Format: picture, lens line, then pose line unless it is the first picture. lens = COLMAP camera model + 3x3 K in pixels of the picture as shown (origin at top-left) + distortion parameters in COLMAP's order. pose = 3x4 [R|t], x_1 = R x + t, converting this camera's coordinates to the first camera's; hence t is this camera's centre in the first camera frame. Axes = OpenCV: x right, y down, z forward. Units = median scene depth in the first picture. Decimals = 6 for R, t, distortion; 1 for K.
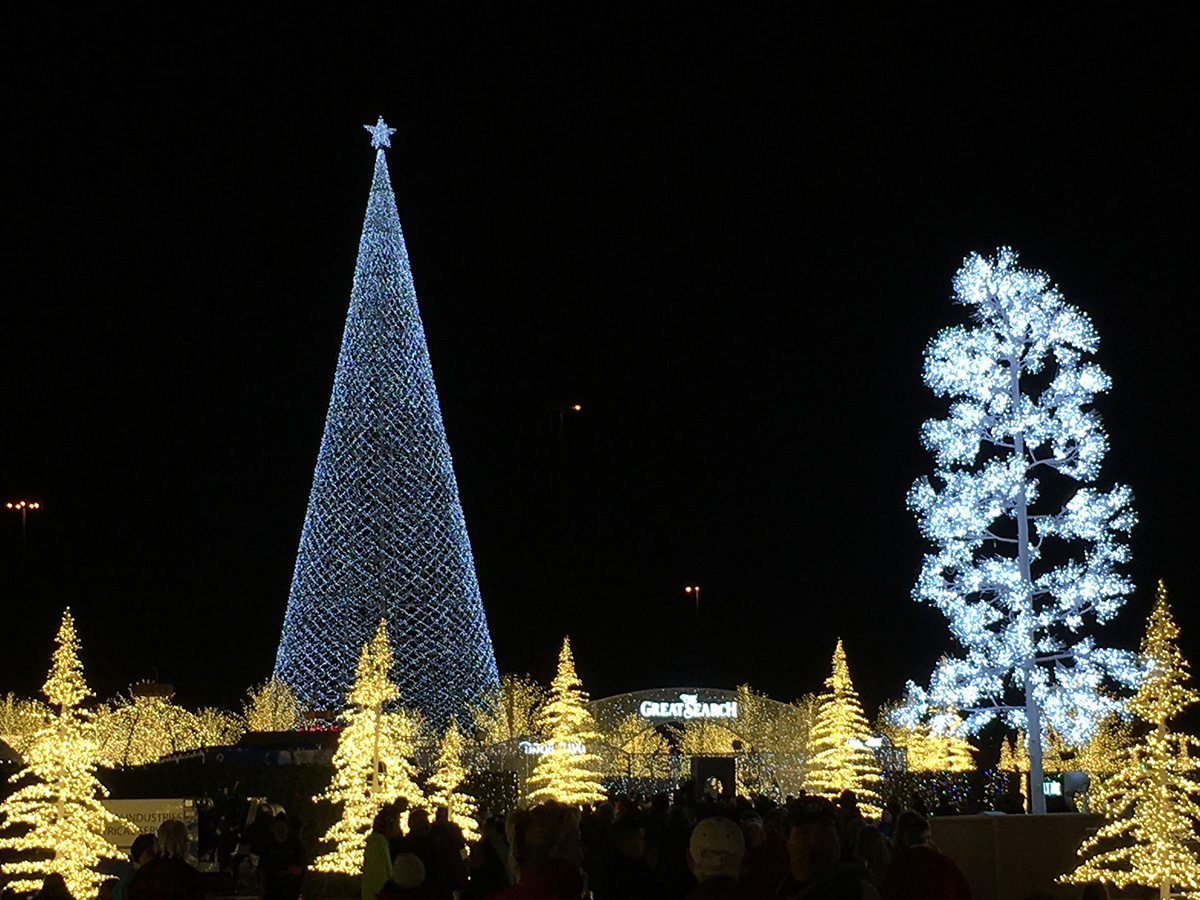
lens RADIAL K [[2609.4, 0, 600.0], [0, 2609.4, 450.0], [0, 0, 1]] dist [0.030857, 0.005439]
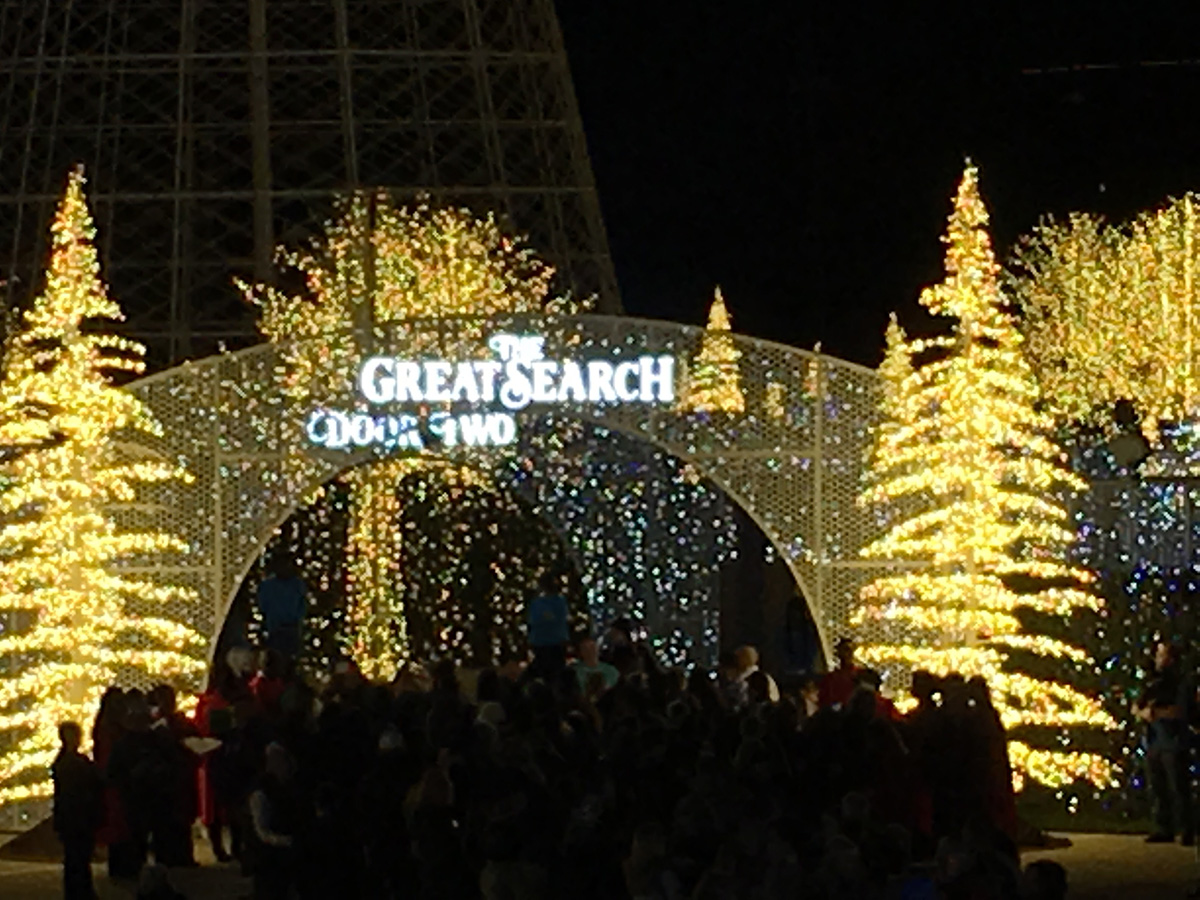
lens RADIAL K [[6678.9, 0, 600.0], [0, 6678.9, 450.0], [0, 0, 1]] dist [-0.047158, 4.266105]
pose [[0.982606, 0.004956, -0.185639, 0.198526], [0.024806, 0.987183, 0.157655, -0.021661], [0.184041, -0.159517, 0.969888, 0.205399]]
